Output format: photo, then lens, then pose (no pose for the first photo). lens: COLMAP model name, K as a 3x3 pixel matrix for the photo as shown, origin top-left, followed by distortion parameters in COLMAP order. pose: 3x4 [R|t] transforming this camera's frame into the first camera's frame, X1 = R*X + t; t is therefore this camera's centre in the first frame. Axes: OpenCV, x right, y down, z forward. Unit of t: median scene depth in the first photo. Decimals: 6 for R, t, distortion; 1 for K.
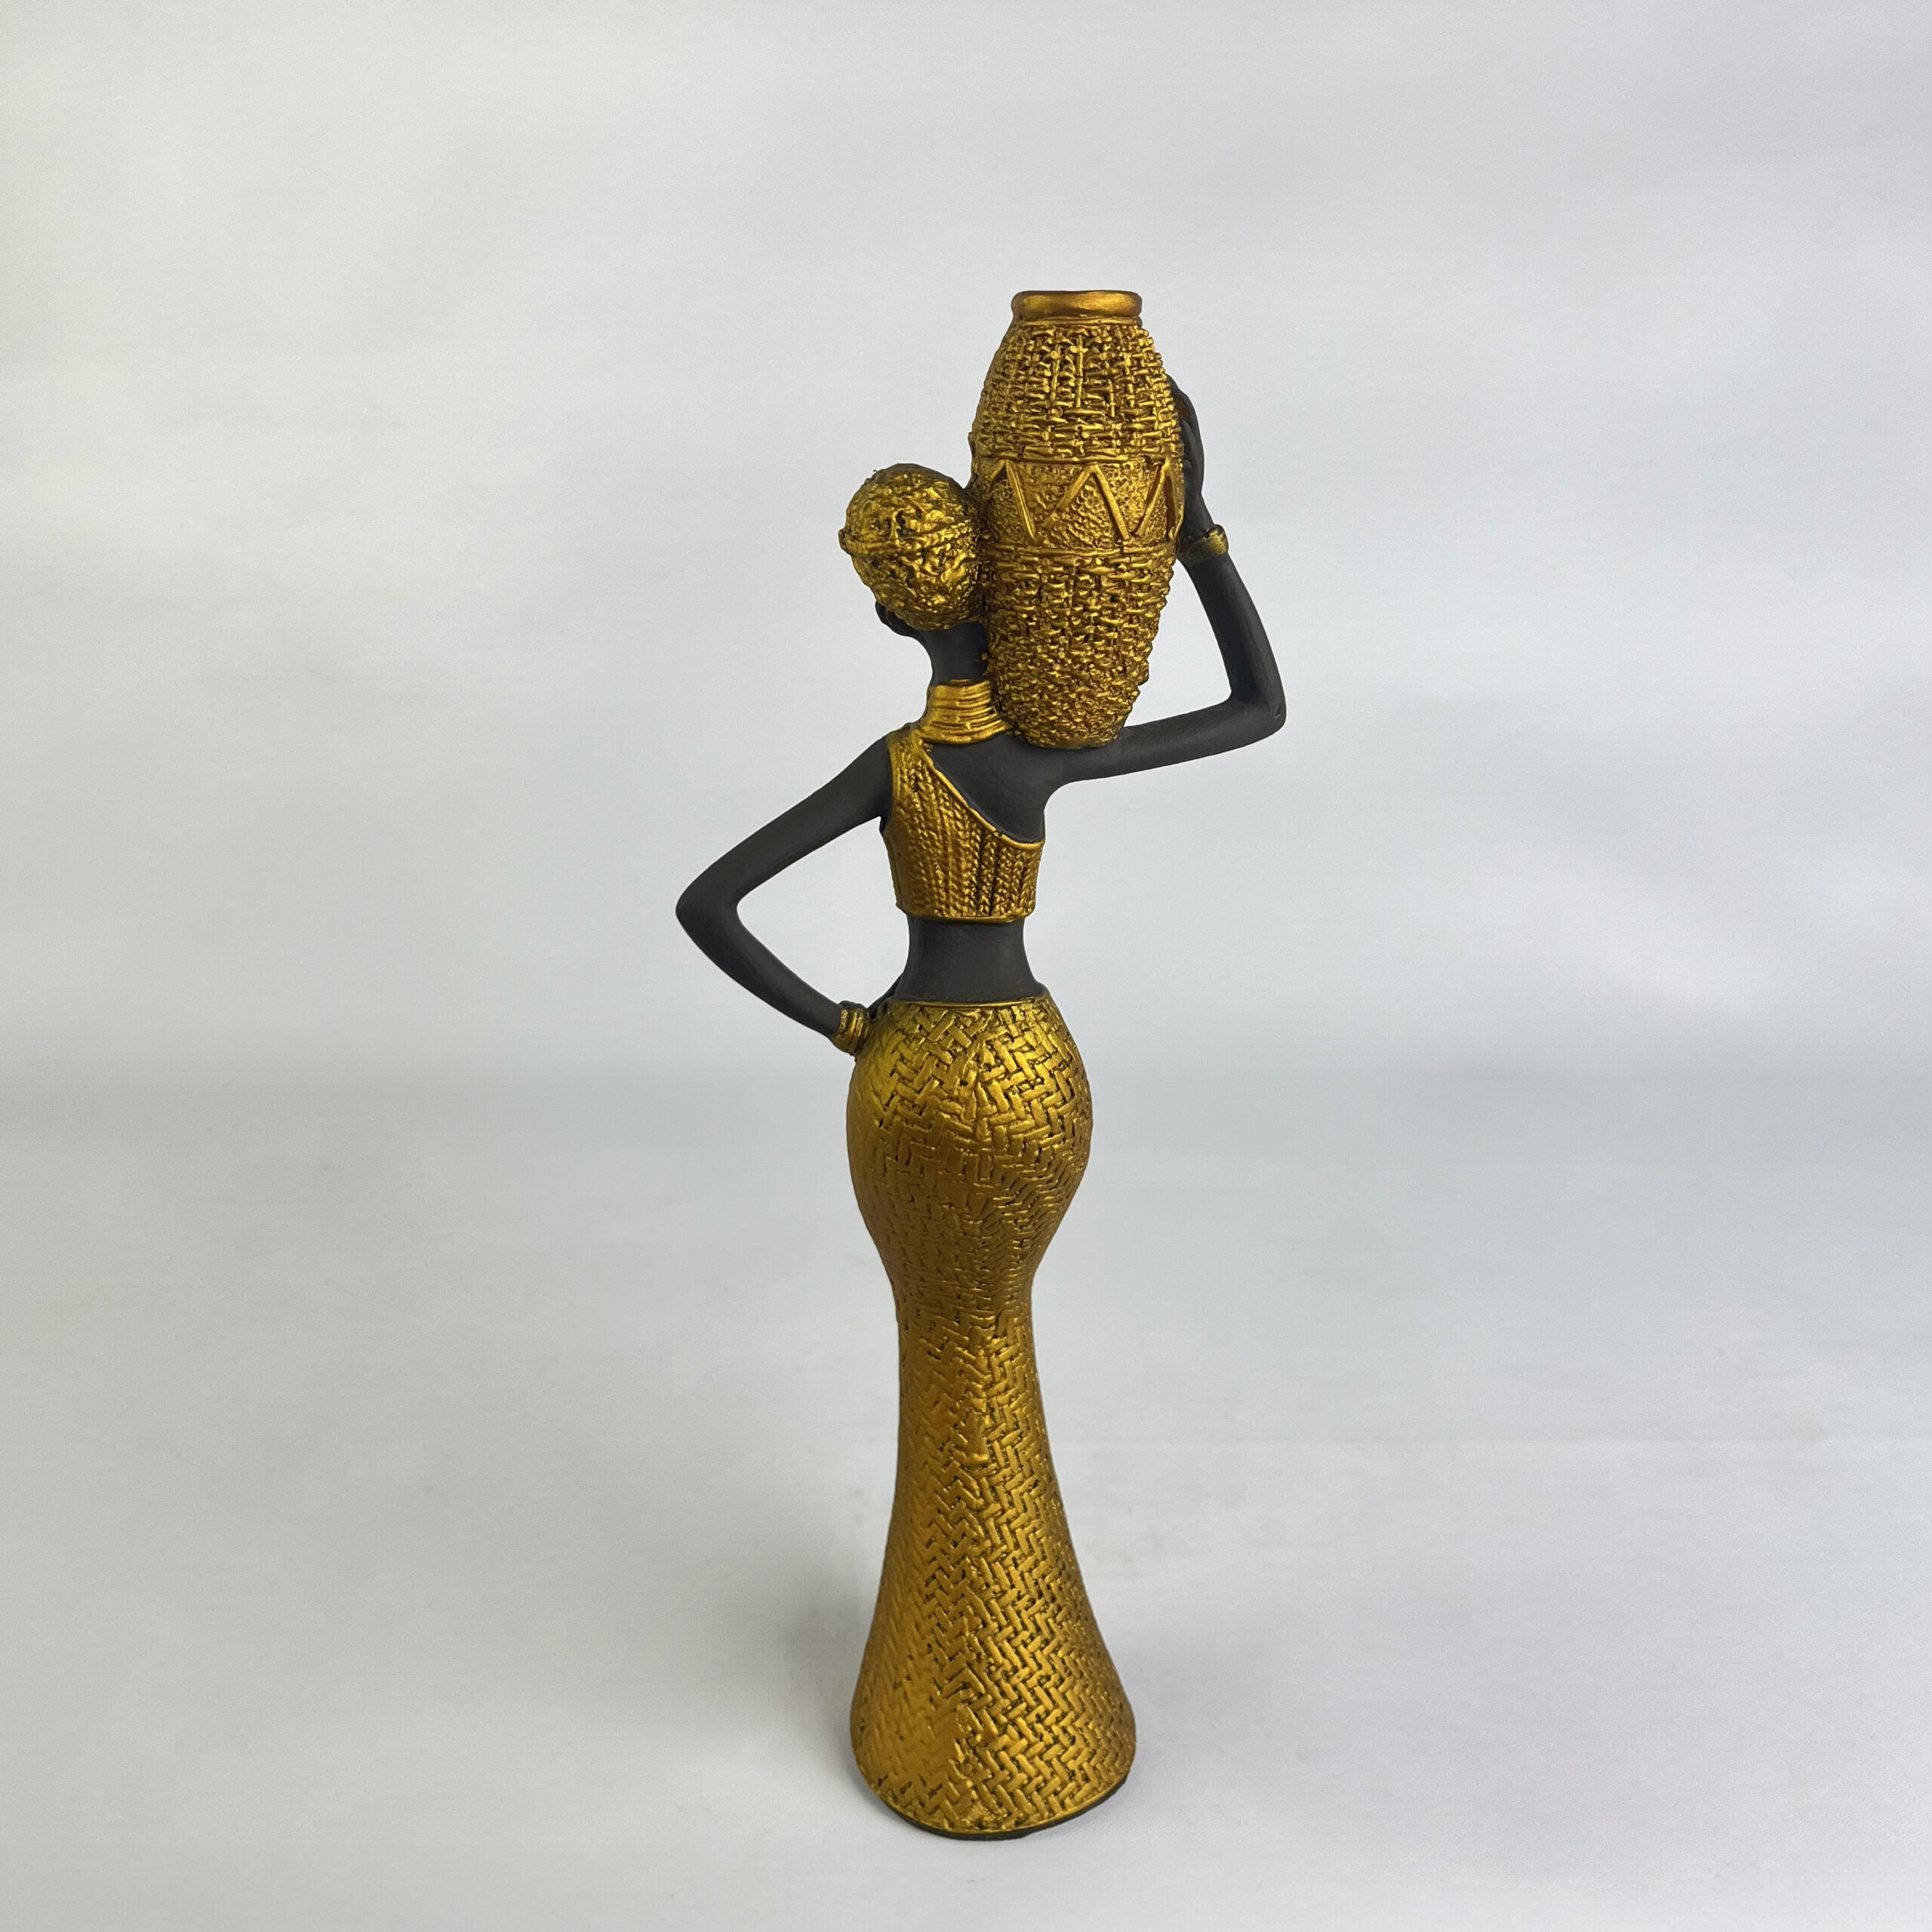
lens RADIAL K [[2009.3, 0, 966.0], [0, 2009.3, 966.0], [0, 0, 1]] dist [0.008633, 0.015203]
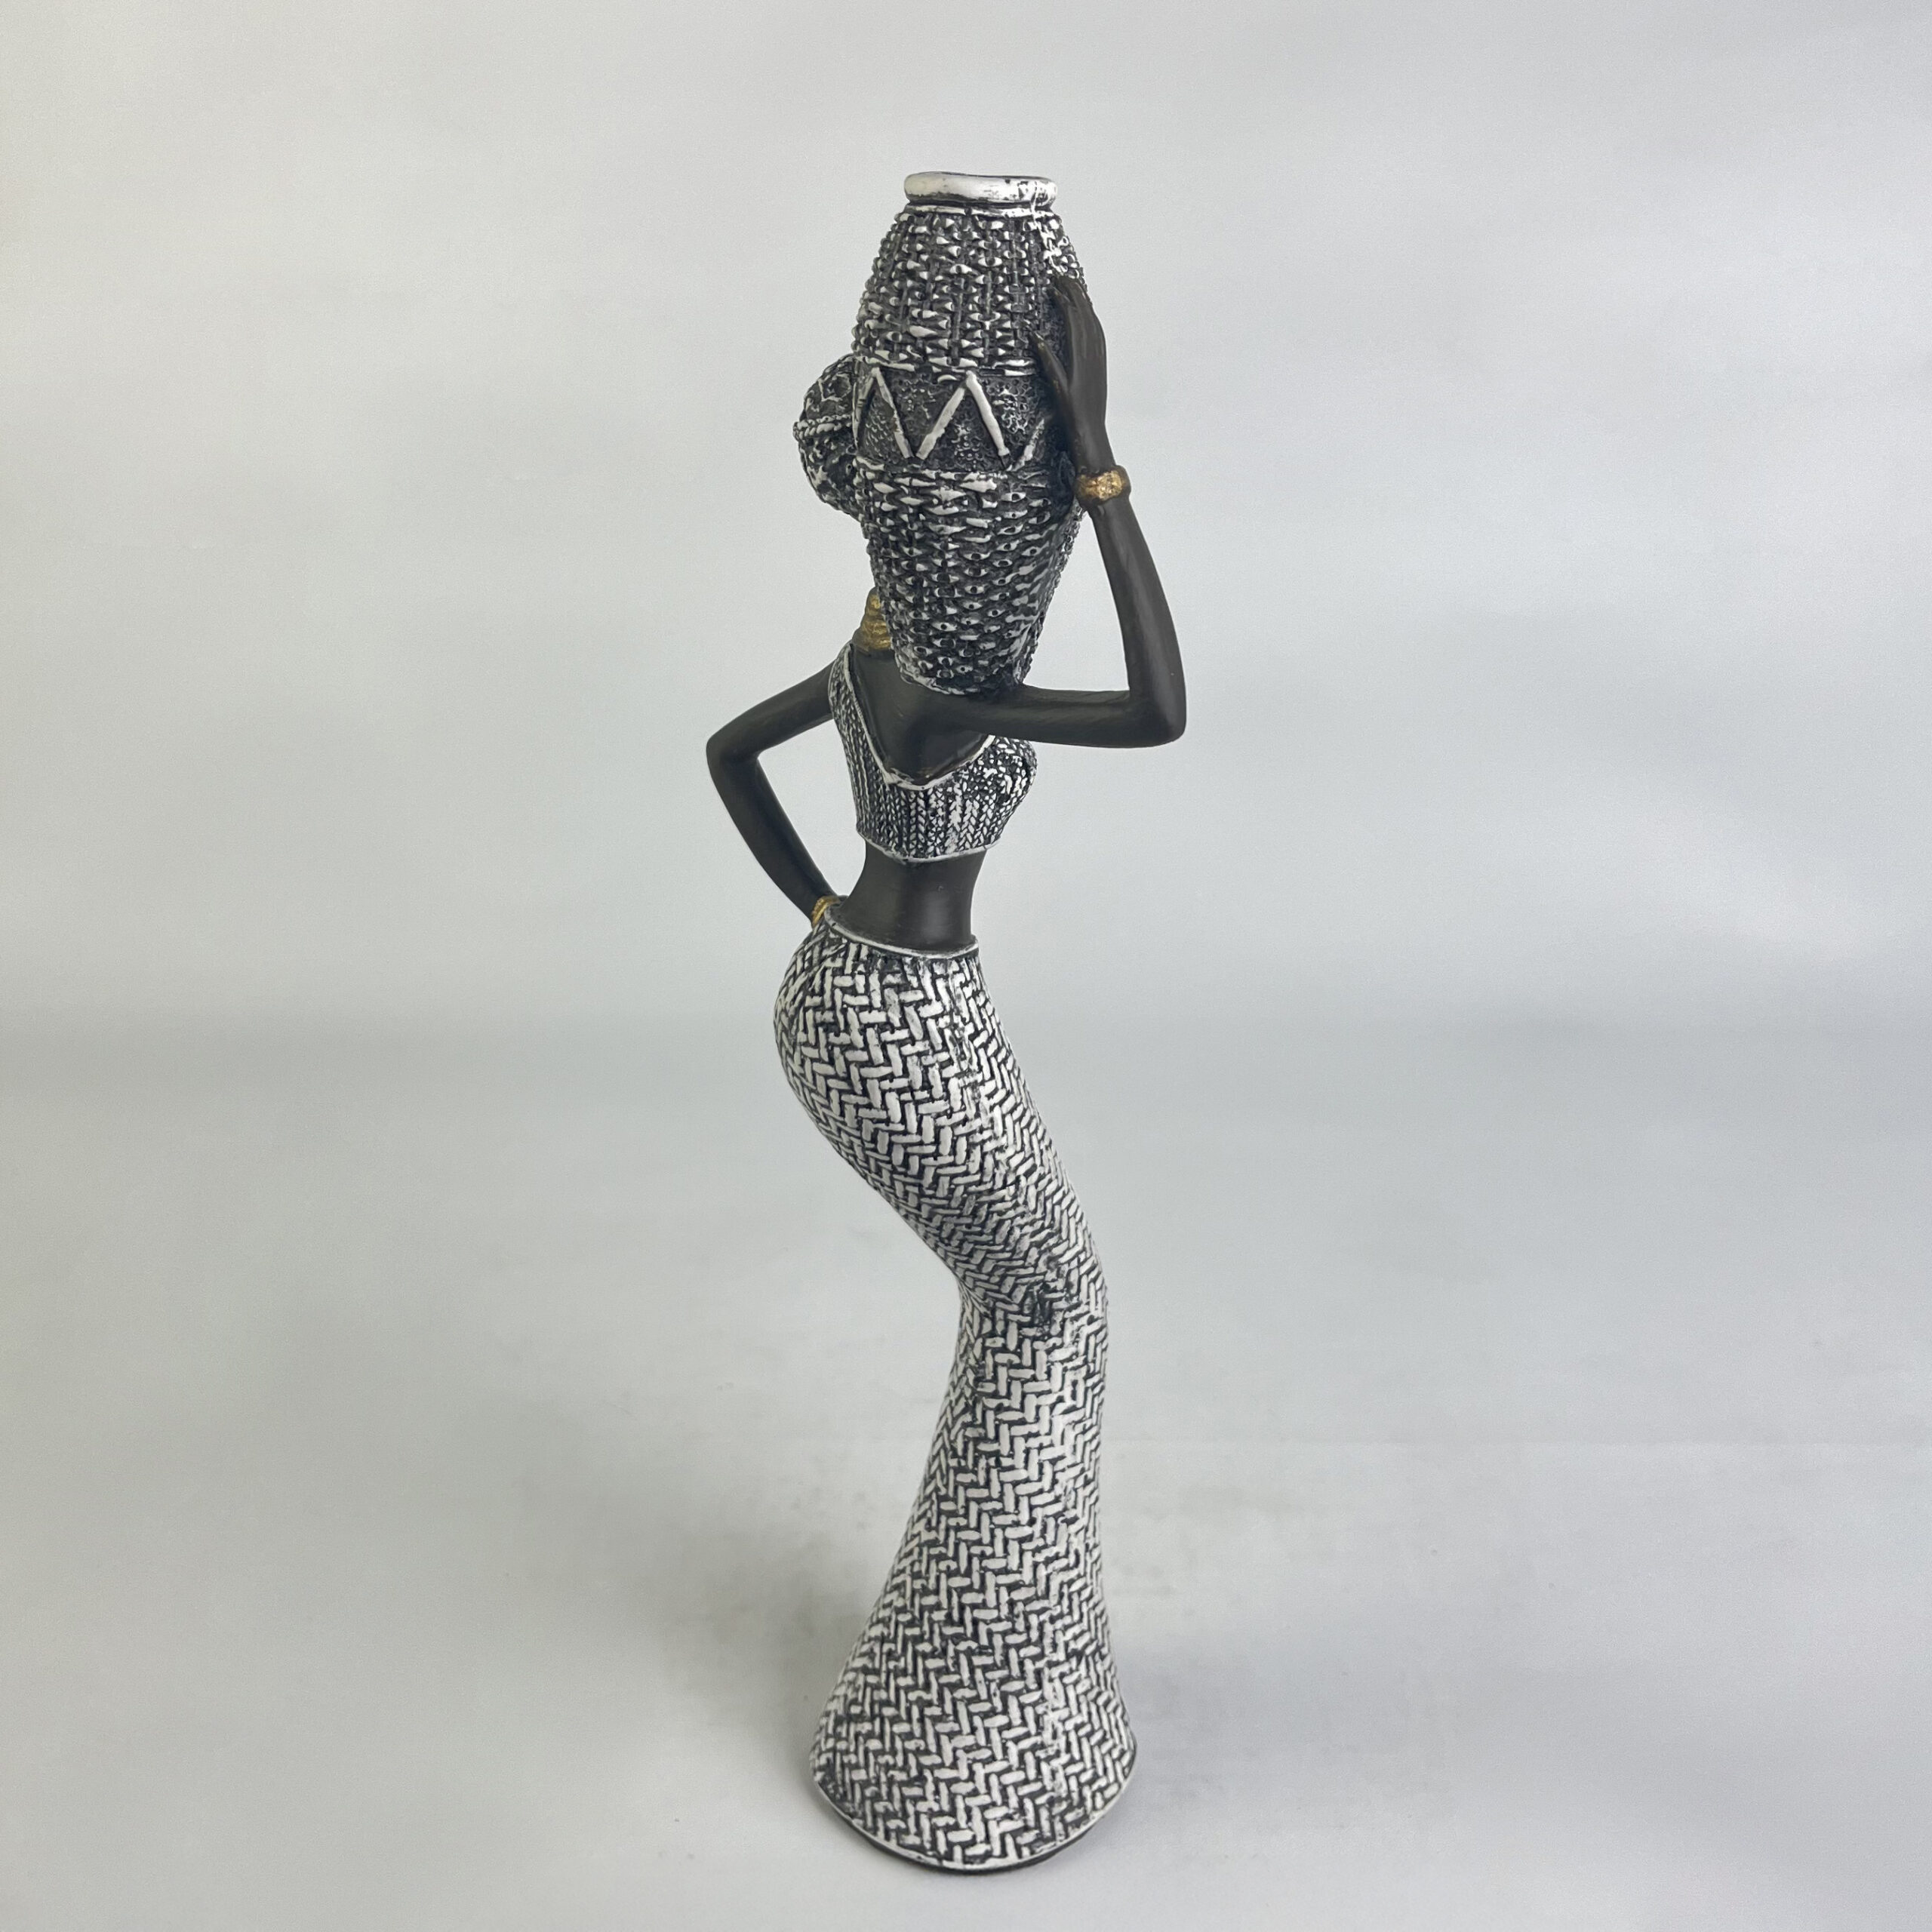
lens RADIAL K [[2262.4, 0, 961.9], [0, 2262.4, 906.5], [0, 0, 1]] dist [0.007425, -0.017706]
pose [[0.489005, 0.311715, -0.814682, 0.875633], [-0.295939, 0.937861, 0.181211, -0.195581], [0.820545, 0.152483, 0.550868, 0.457121]]
